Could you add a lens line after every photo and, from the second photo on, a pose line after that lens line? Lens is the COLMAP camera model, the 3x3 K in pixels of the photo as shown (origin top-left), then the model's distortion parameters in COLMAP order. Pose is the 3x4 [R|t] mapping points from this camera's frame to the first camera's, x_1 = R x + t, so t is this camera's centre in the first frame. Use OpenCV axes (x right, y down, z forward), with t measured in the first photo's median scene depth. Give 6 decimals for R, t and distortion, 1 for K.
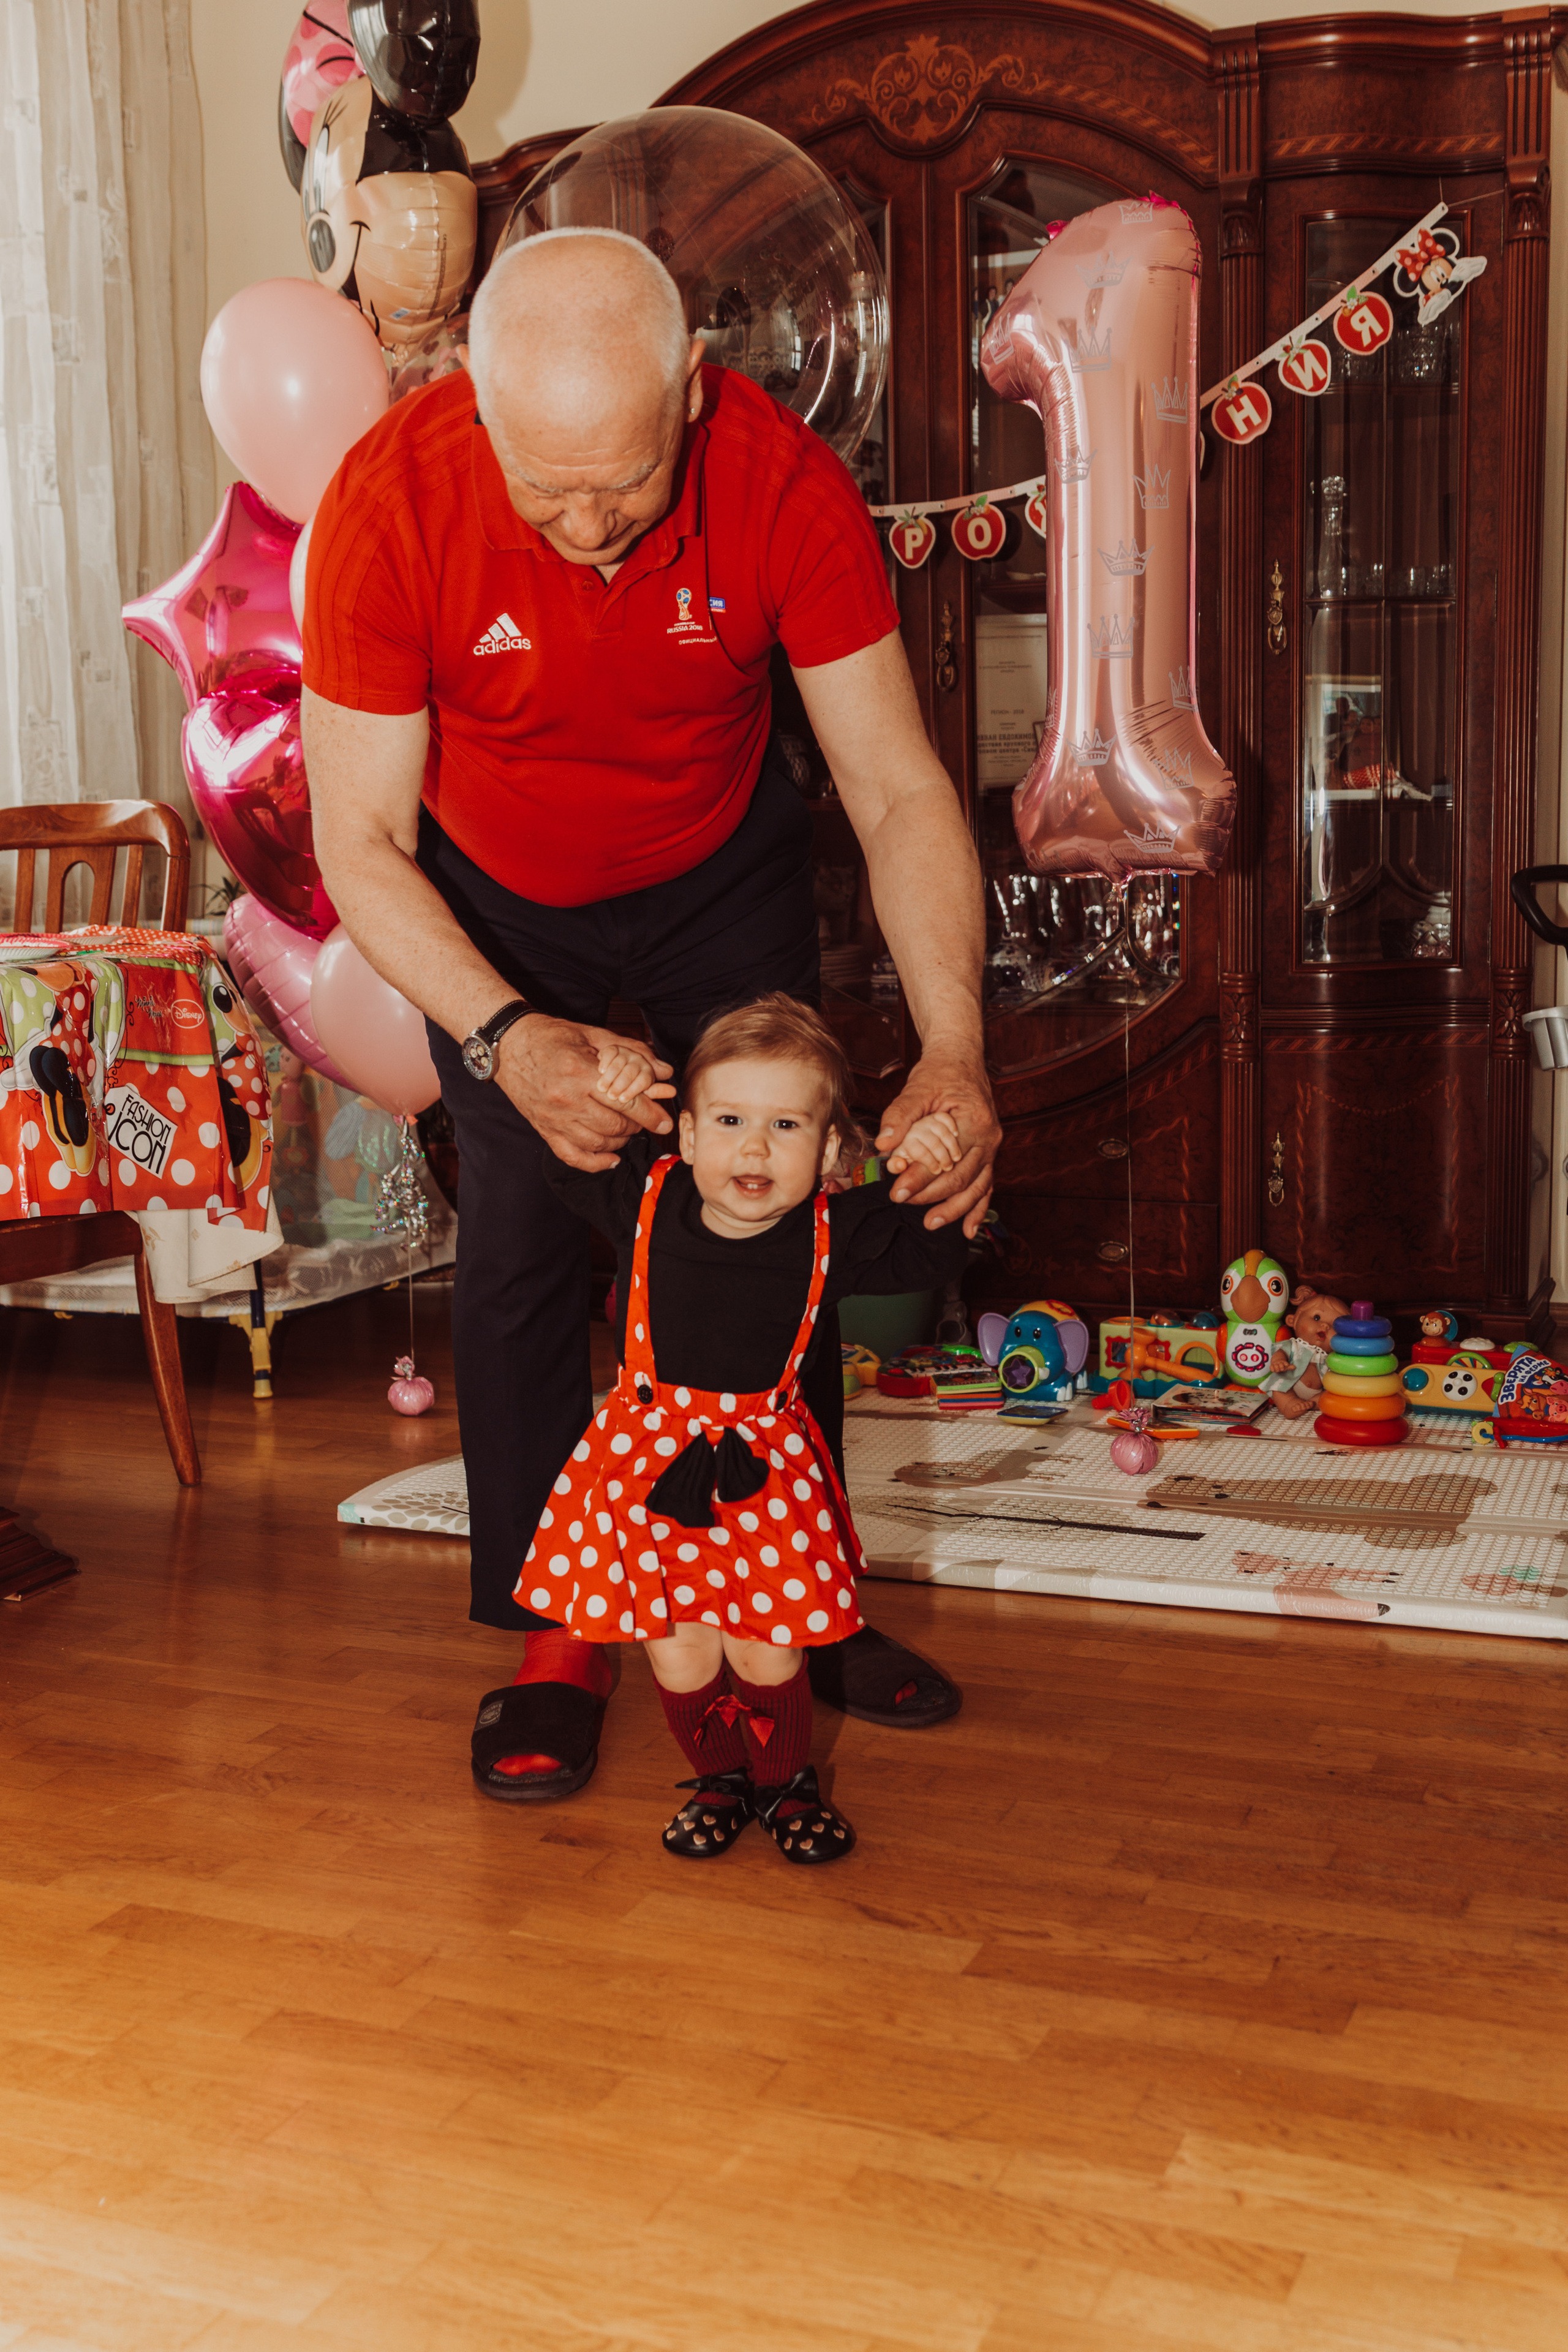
lens RADIAL K [[2562.7, 0, 781.4], [0, 2562.7, 1195.4], [0, 0, 1]] dist [0.012251, 0.000000]
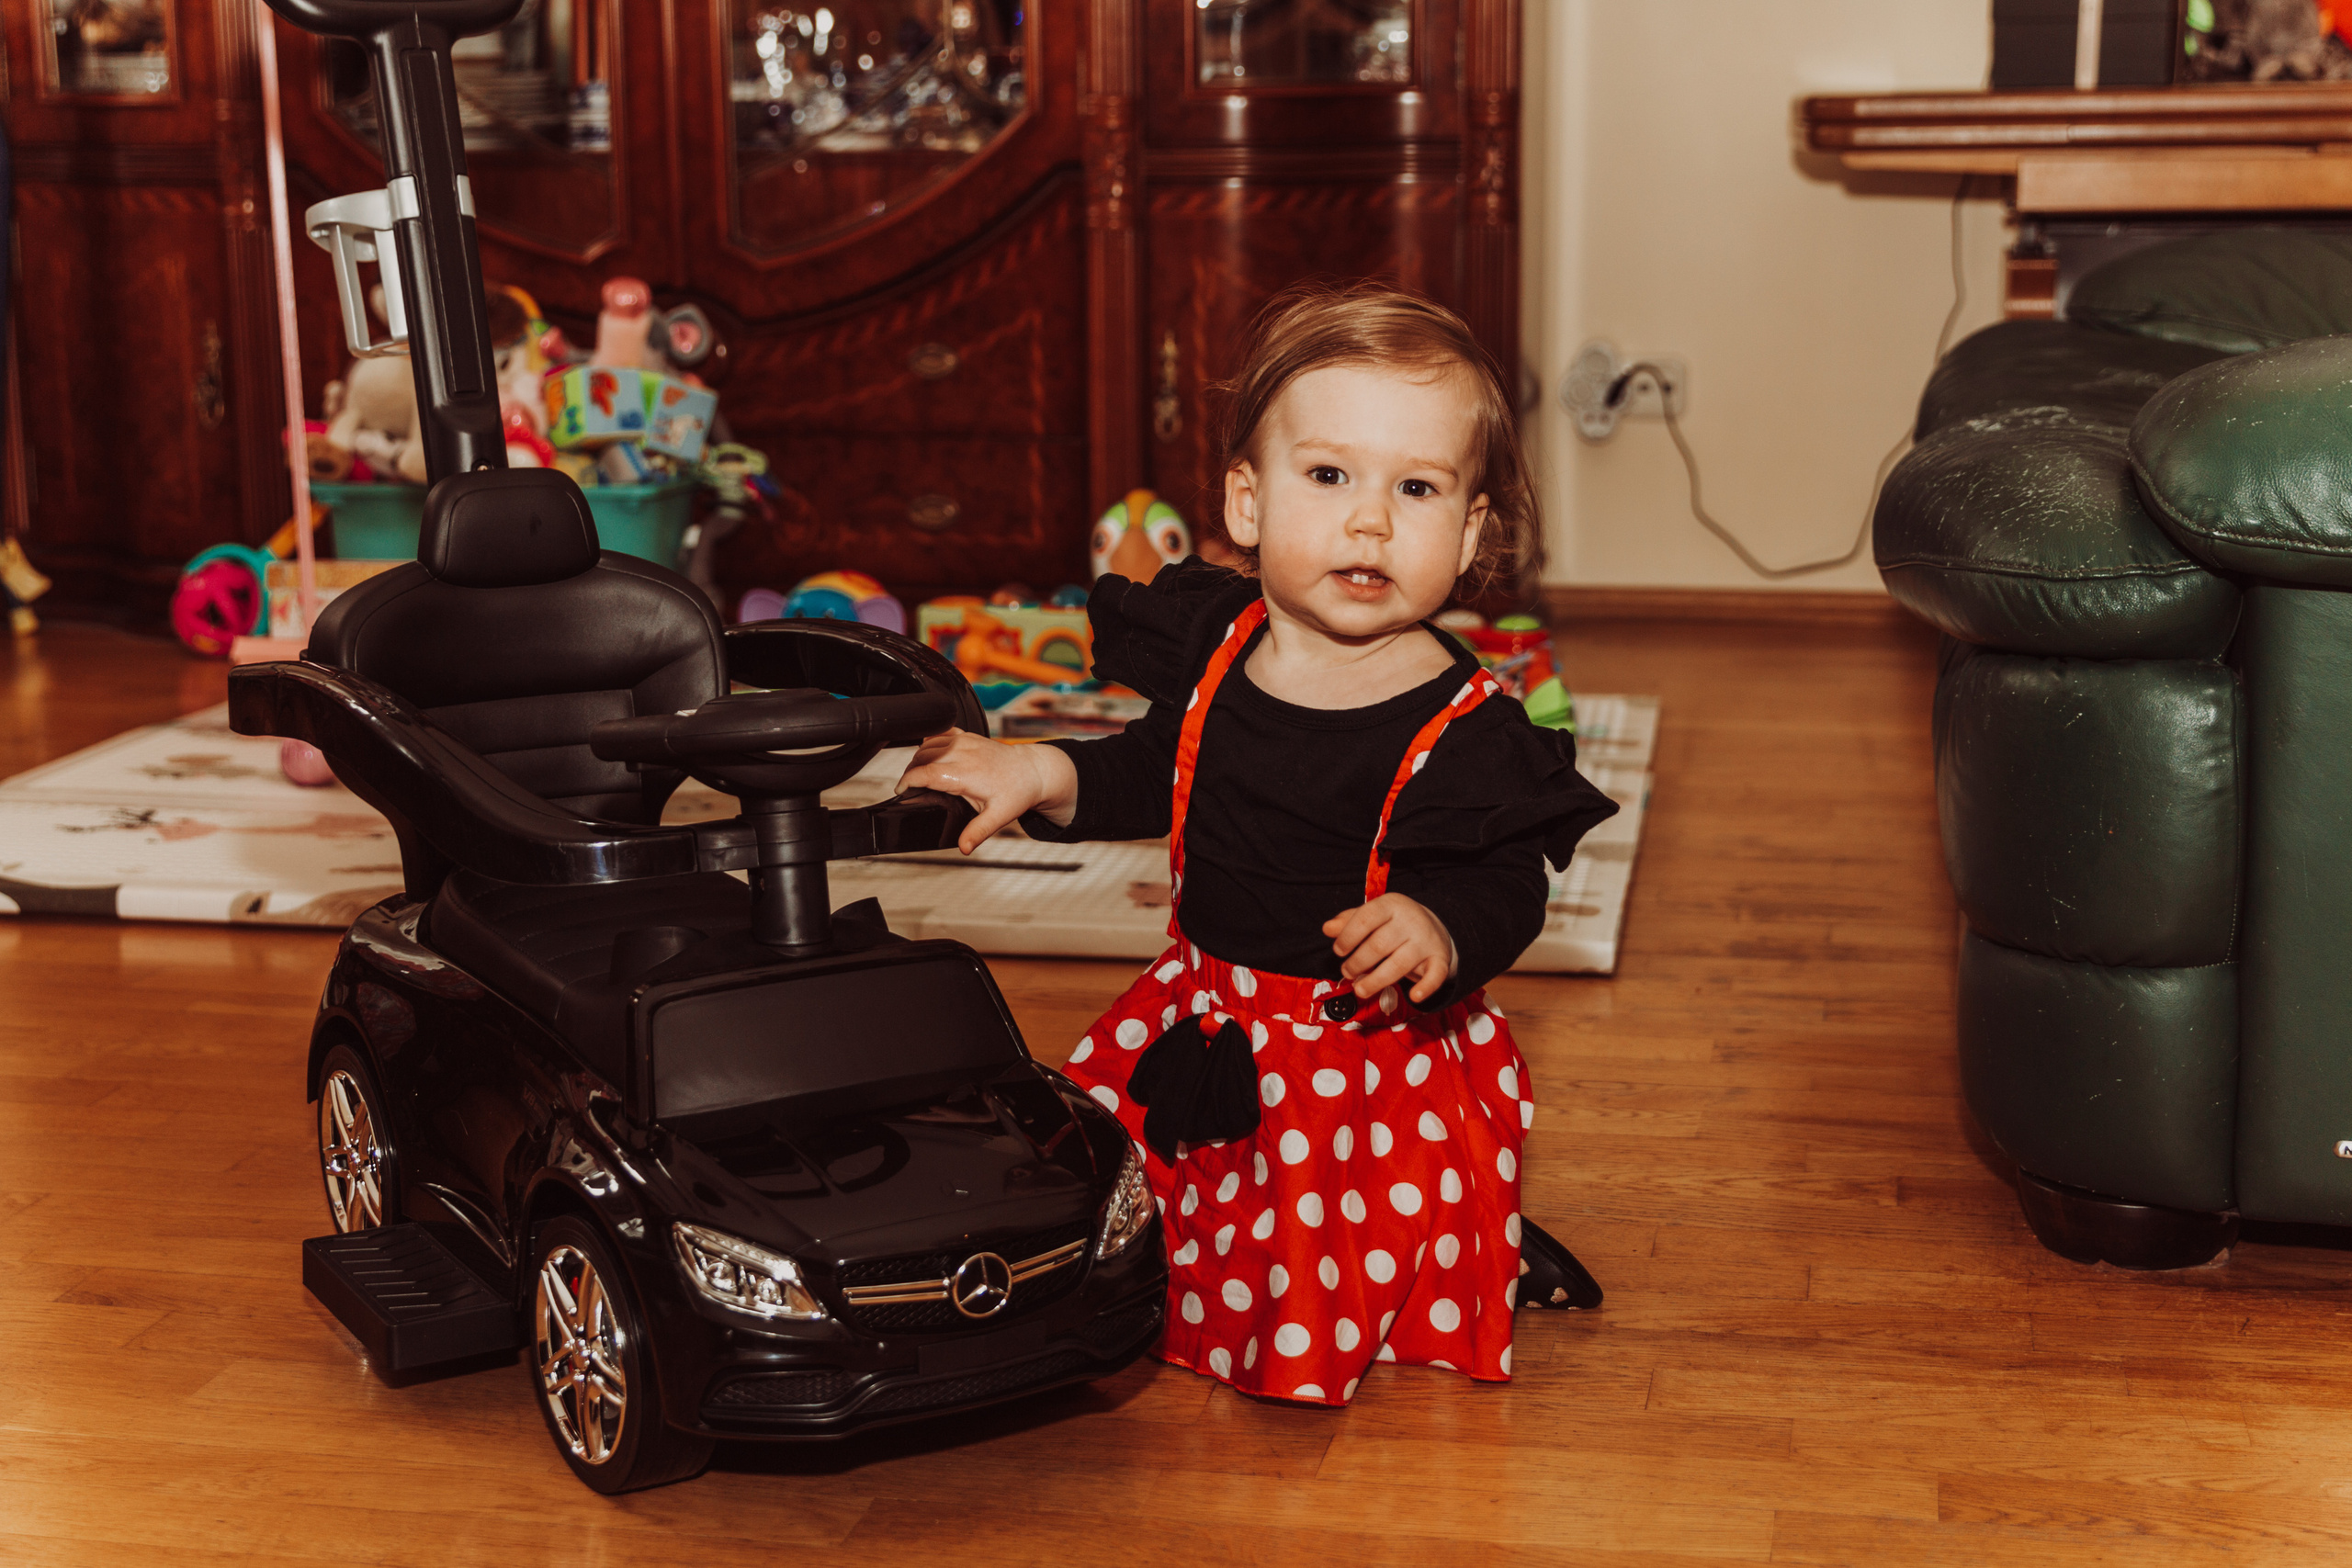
lens RADIAL K [[3529.0, 0, 1163.7], [0, 3529.0, 801.3], [0, 0, 1]] dist [0.020906, 0.000000]
pose [[0.980645, -0.024817, 0.194214, 0.004135], [0.013607, 0.998175, 0.058839, 0.049306], [-0.195319, -0.055058, 0.979193, 0.063714]]
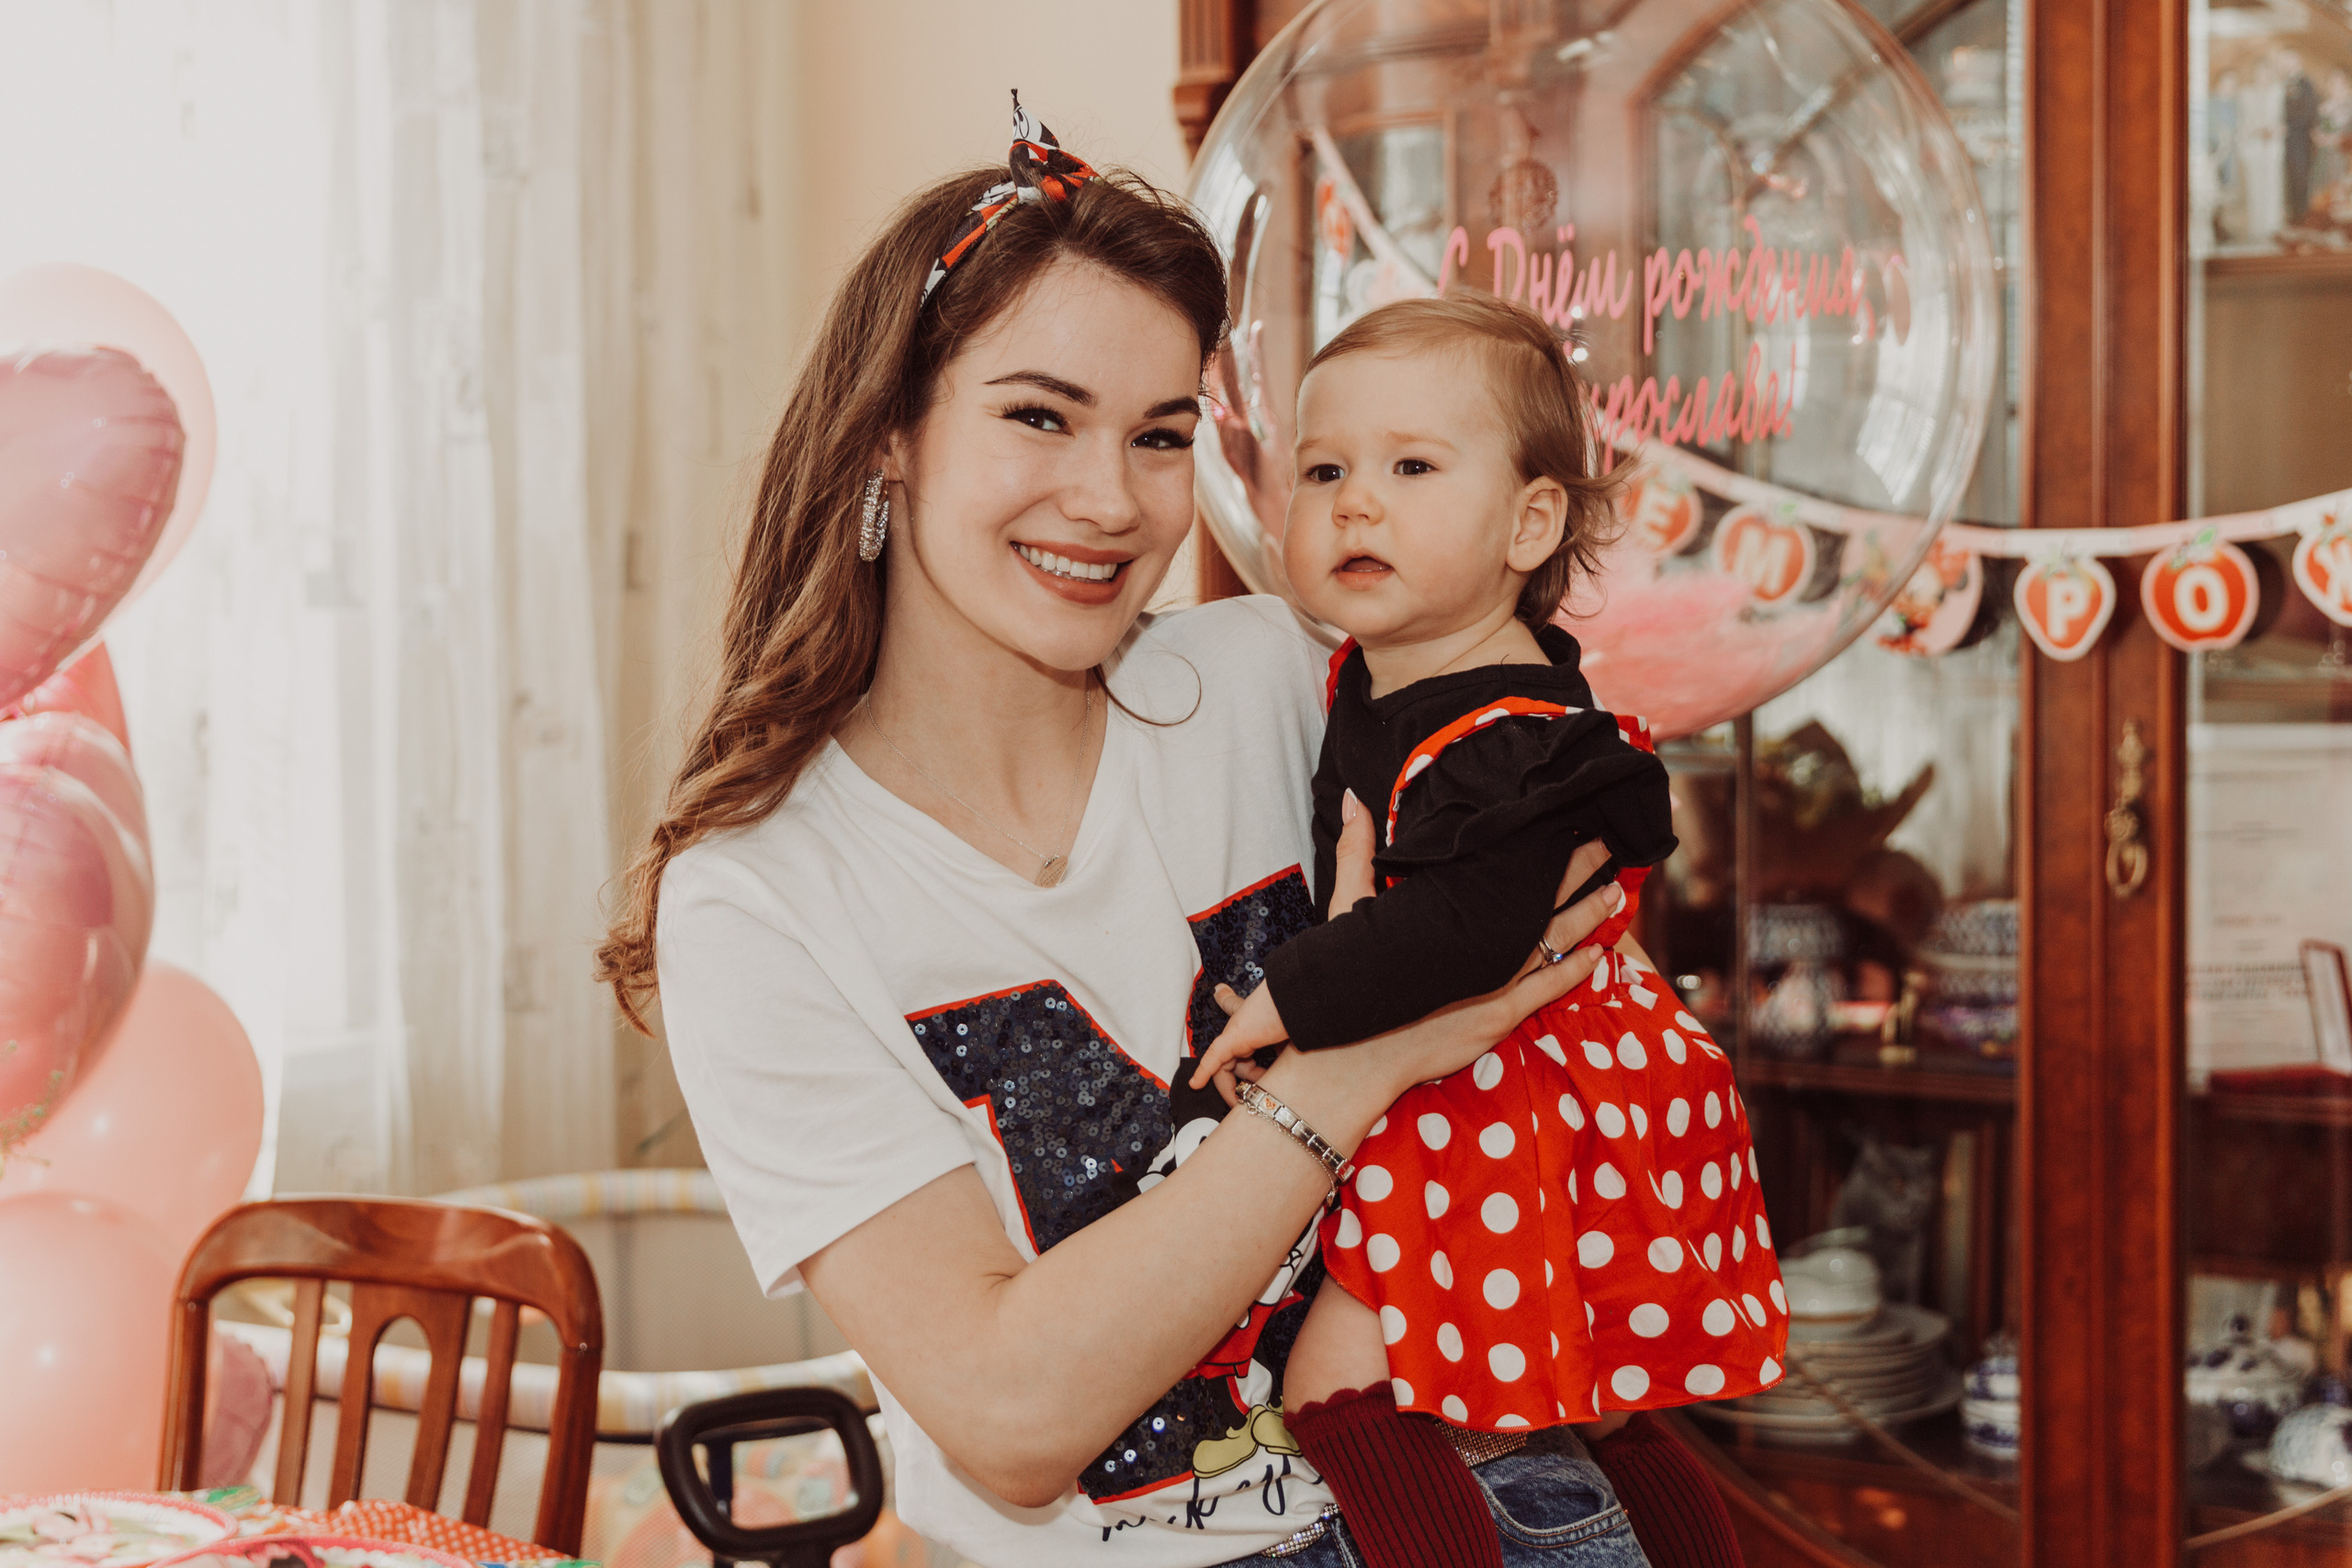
lens RADIAL K [[4146.6, 0, 1161.5], [0, 4146.6, 774.4], [0, 0, 1]] dist [0.036210, 0.000000]
pose [[0.988085, 0.021564, -0.152392, 0.000735], [-0.031779, 0.997385, -0.064913, -0.177559], [0.150594, 0.068983, 0.986186, 0.180368]]
